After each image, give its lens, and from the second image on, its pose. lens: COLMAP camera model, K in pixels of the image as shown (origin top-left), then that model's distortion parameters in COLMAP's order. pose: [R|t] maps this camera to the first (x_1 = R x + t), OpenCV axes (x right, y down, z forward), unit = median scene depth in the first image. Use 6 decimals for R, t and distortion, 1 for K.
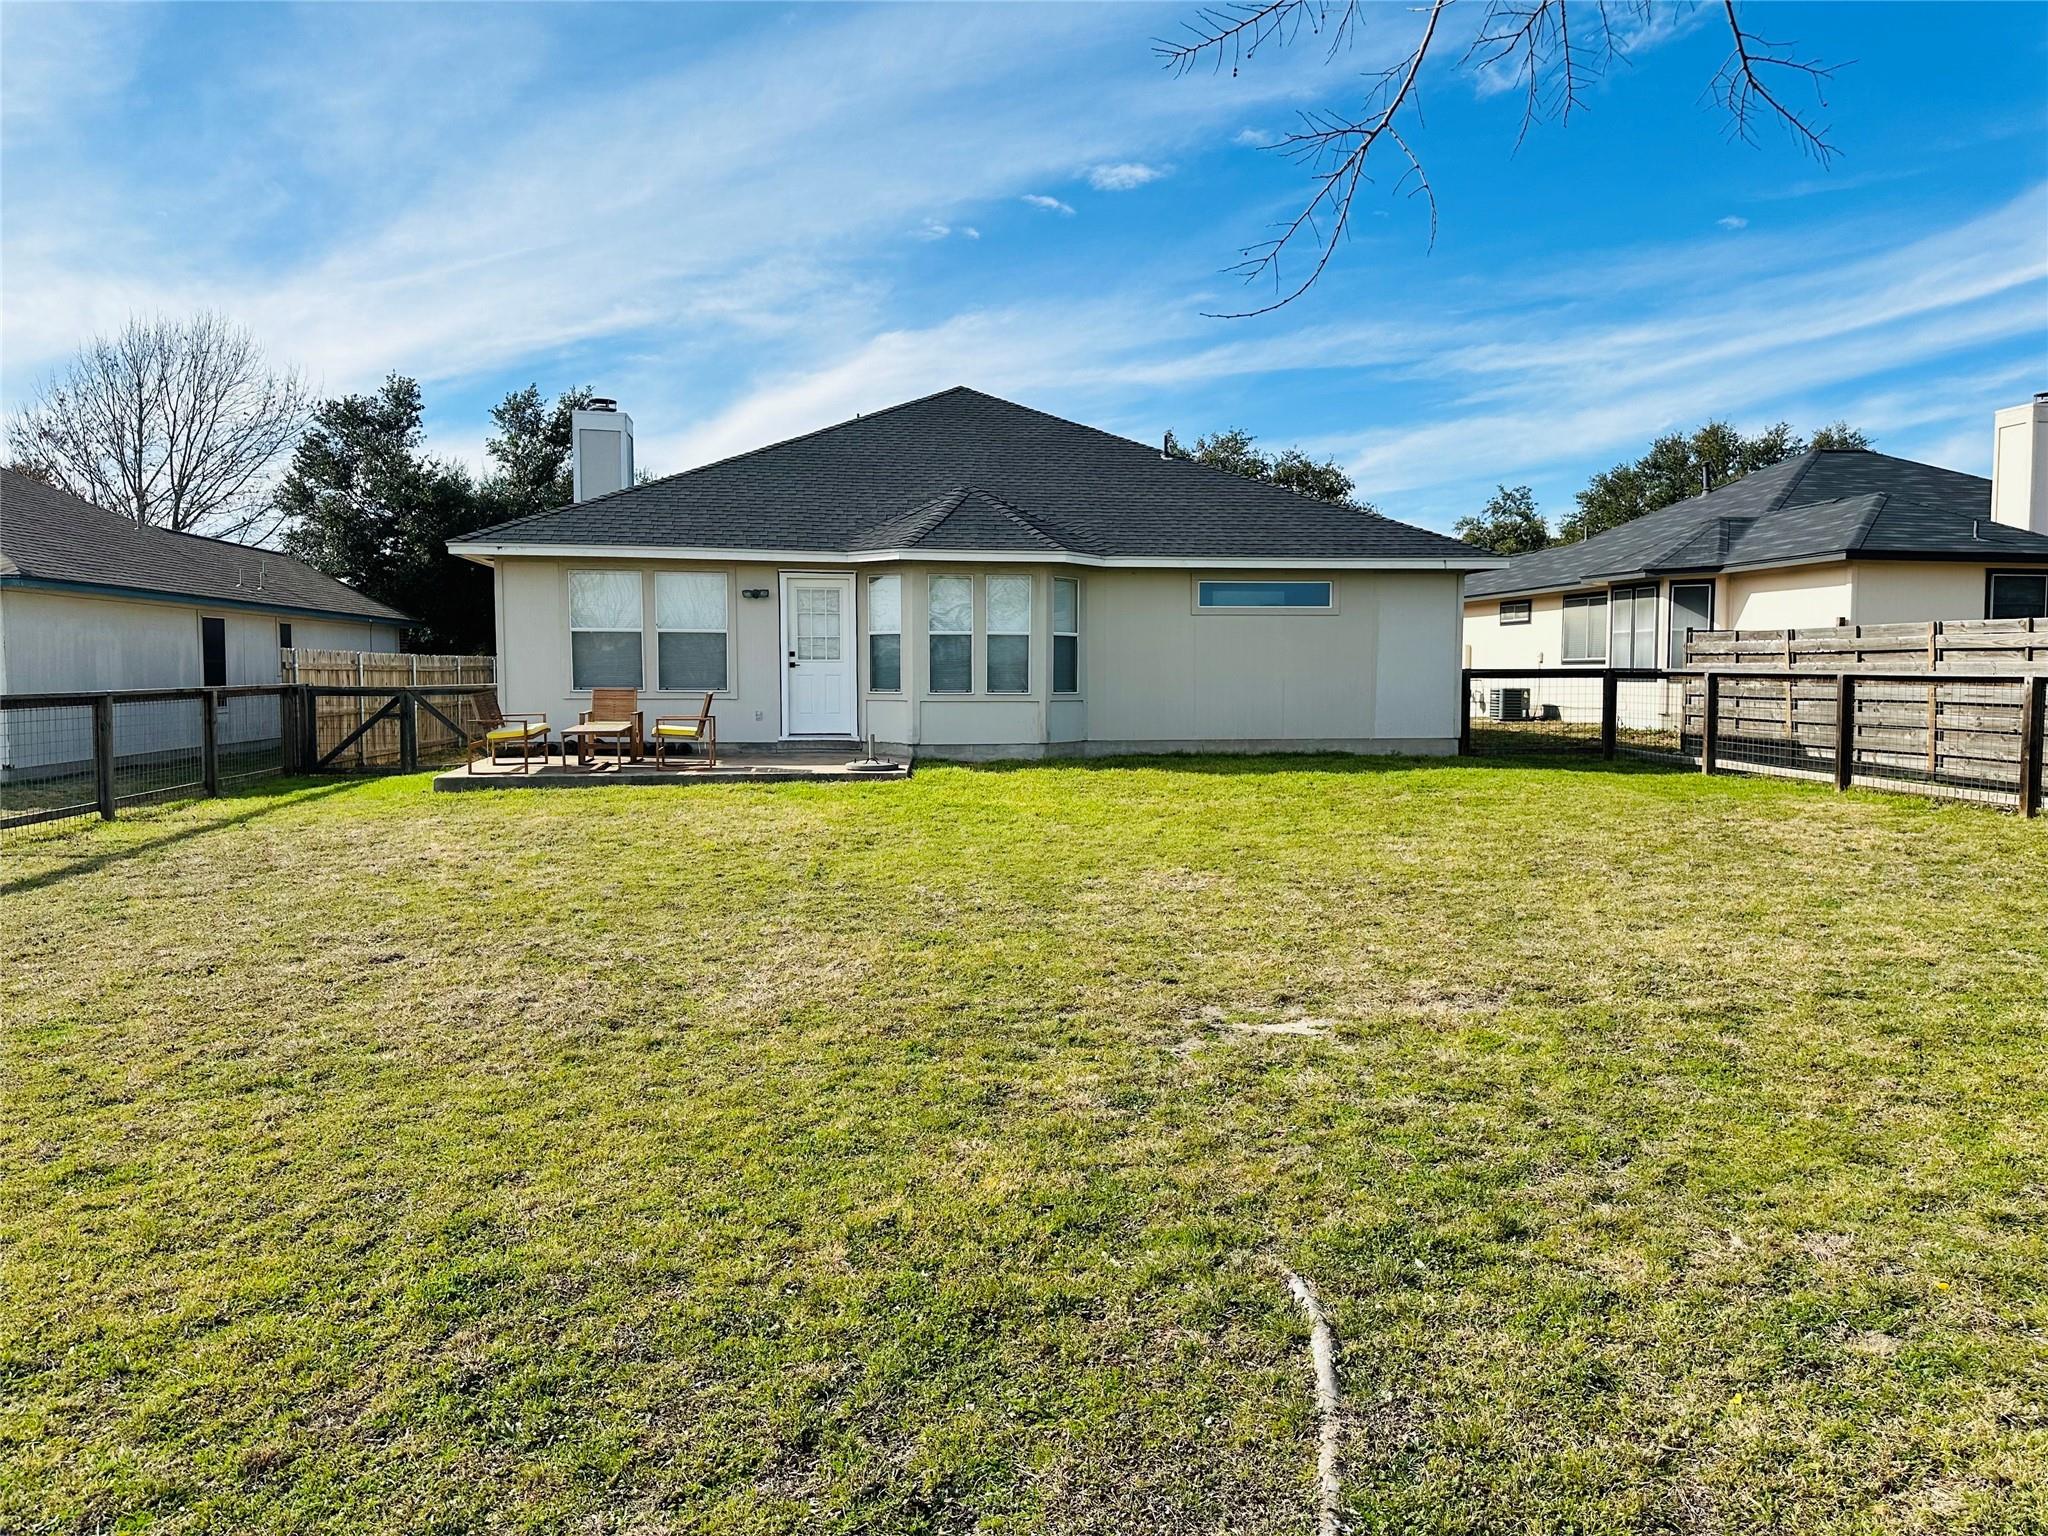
lens RADIAL K [[1433.3, 0, 1024.0], [0, 1433.3, 768.0], [0, 0, 1]] dist [0.112125, -0.157660]
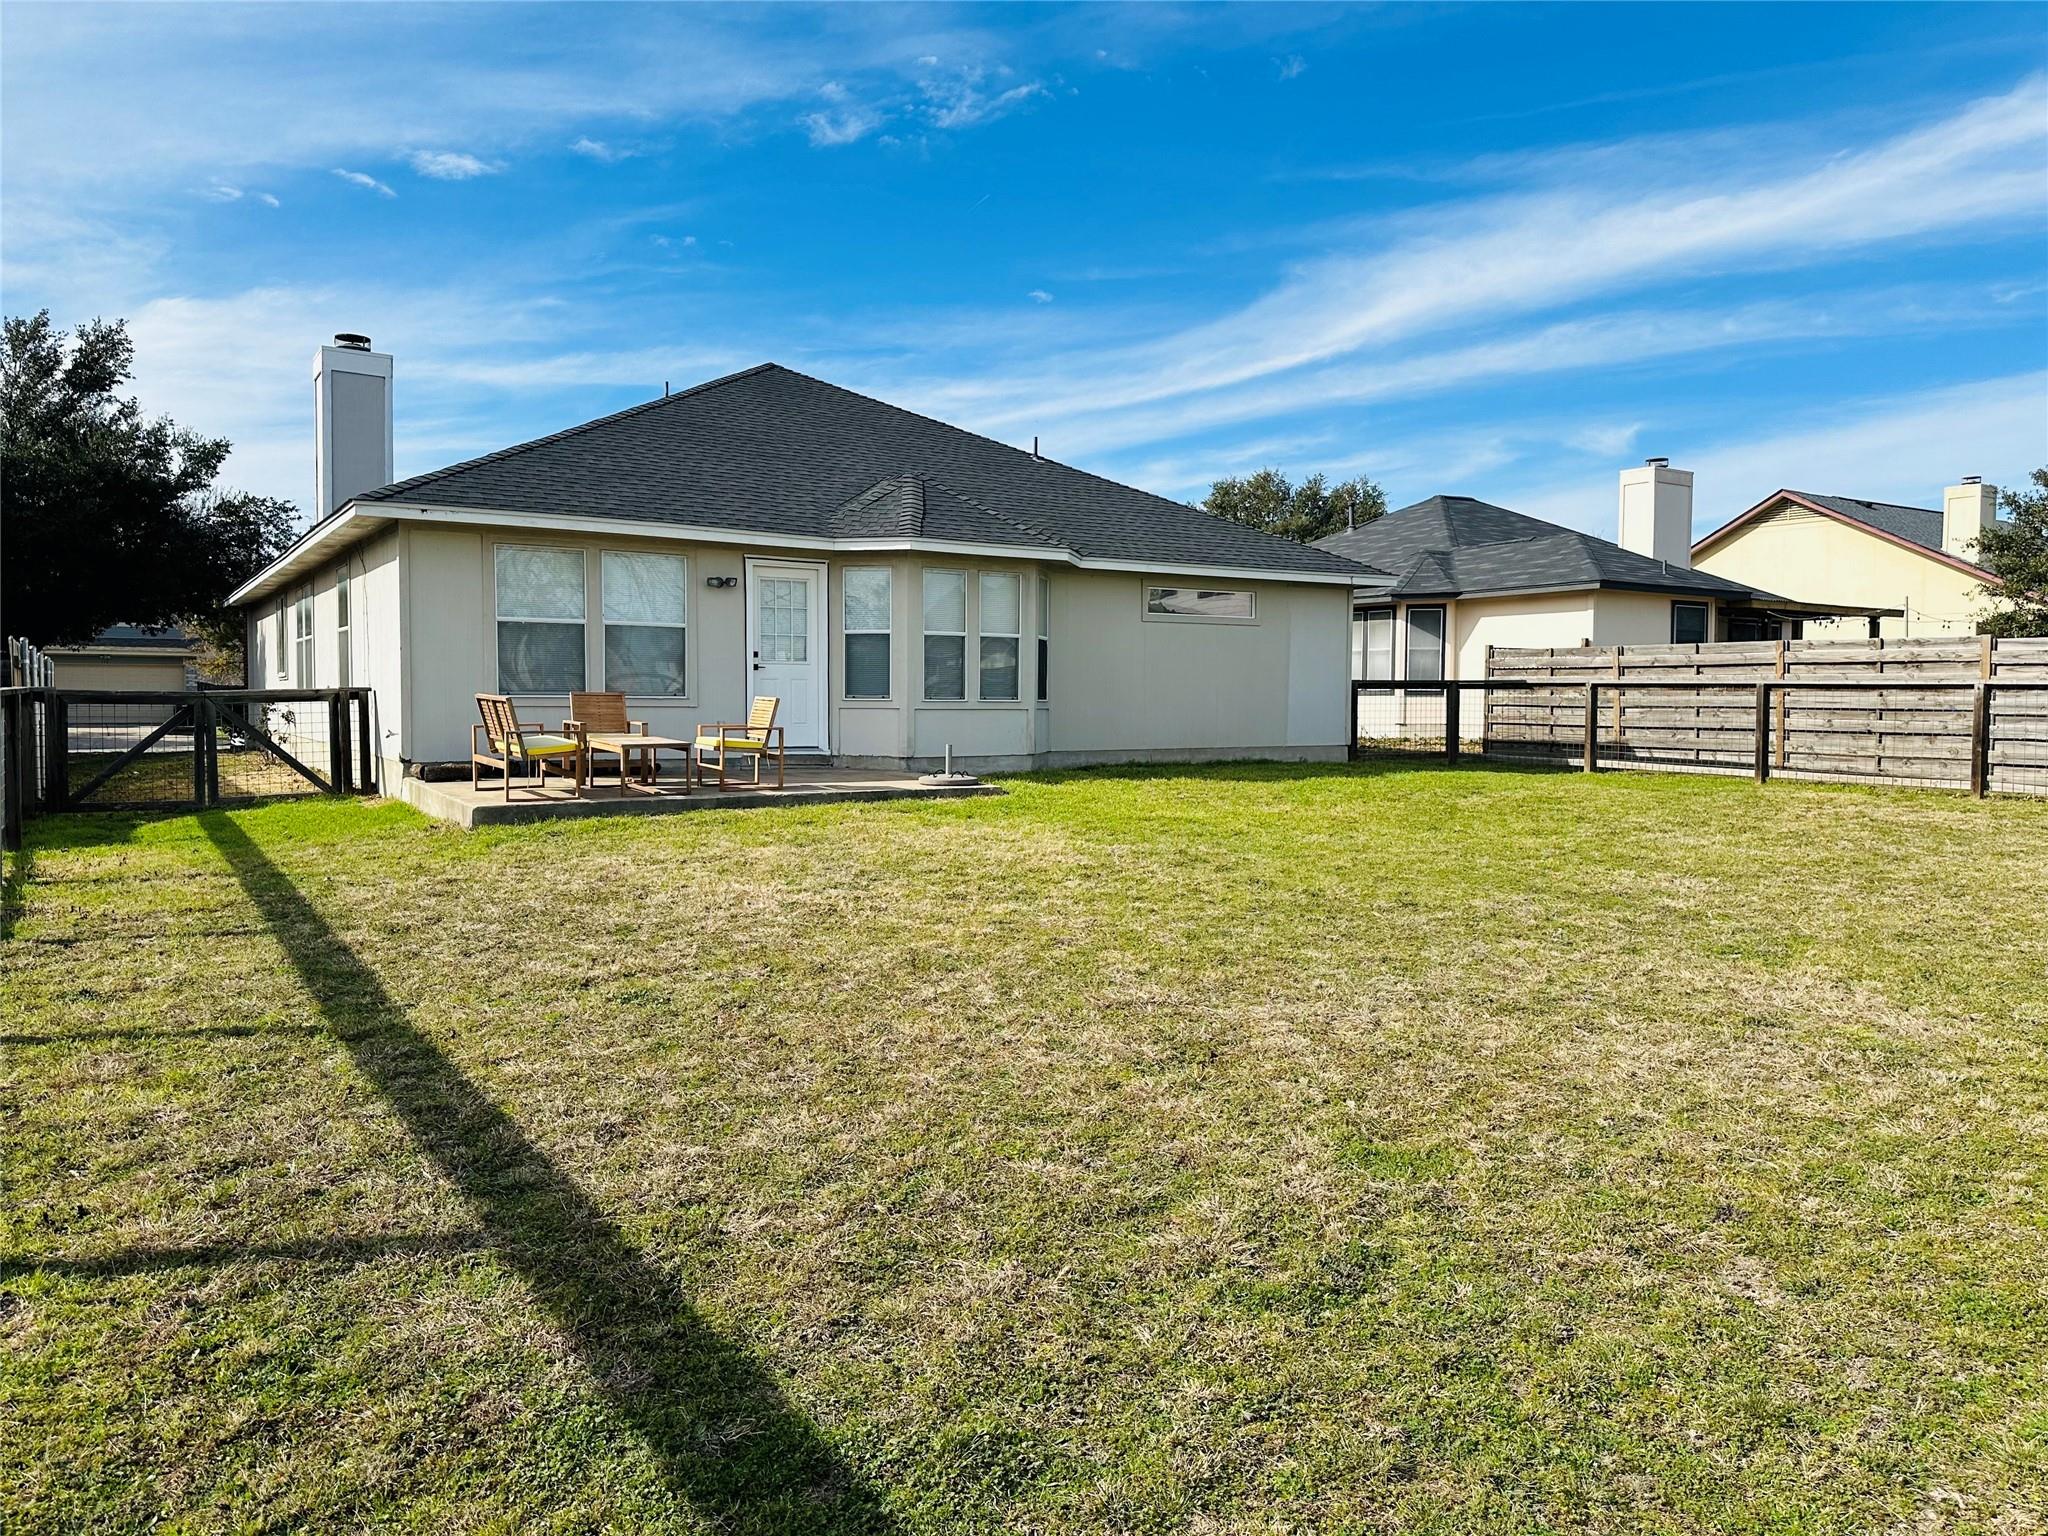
lens RADIAL K [[1433.3, 0, 1024.0], [0, 1433.3, 768.0], [0, 0, 1]] dist [0.112125, -0.157660]
pose [[0.907455, -0.017638, 0.419778, -0.382369], [0.023951, 0.999665, -0.009773, 0.000623], [-0.419466, 0.018923, 0.907574, 0.157843]]
